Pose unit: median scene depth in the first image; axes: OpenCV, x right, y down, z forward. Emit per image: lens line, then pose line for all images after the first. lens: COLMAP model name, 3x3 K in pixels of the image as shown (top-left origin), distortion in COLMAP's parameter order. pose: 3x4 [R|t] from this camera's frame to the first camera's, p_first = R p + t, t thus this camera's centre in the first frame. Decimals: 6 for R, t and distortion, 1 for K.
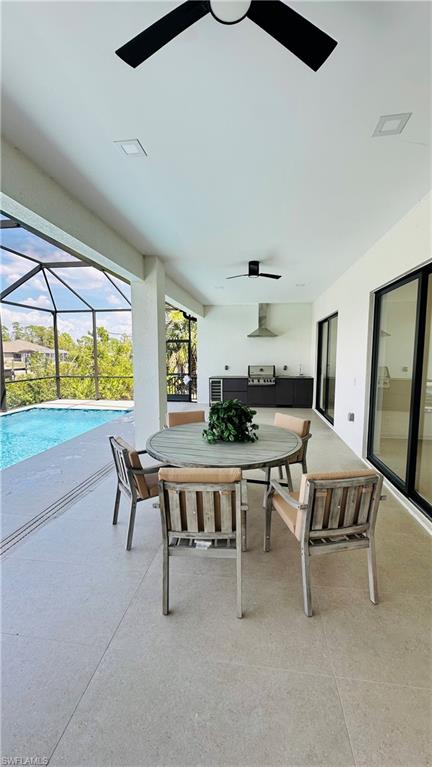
lens RADIAL K [[304.4, 0, 219.5], [0, 304.4, 384.9], [0, 0, 1]] dist [-0.000701, 0.000039]
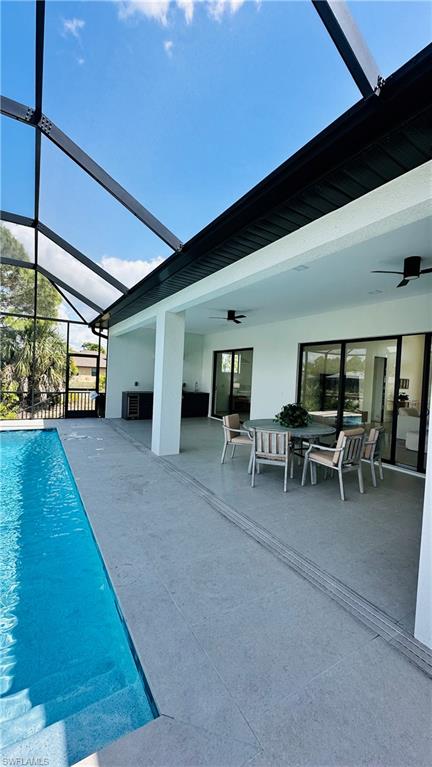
lens RADIAL K [[304.4, 0, 215.1], [0, 304.4, 382.6], [0, 0, 1]] dist [-0.000701, 0.000039]
pose [[0.783797, 0.022414, 0.620612, -0.448609], [0.016879, 0.998210, -0.057369, 0.006656], [-0.620787, 0.055441, 0.782016, -0.028877]]
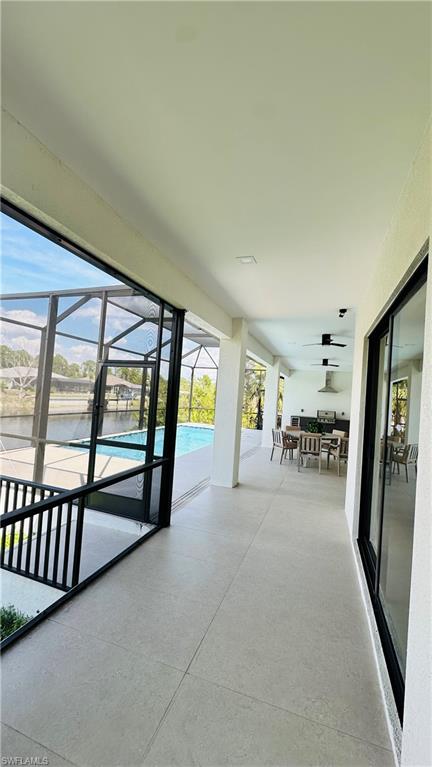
lens RADIAL K [[304.4, 0, 216.1], [0, 304.4, 386.3], [0, 0, 1]] dist [-0.000701, 0.000039]
pose [[0.976270, 0.062988, -0.207192, -0.094225], [-0.090244, 0.988064, -0.124842, 0.055994], [0.196856, 0.140578, 0.970302, -0.612871]]
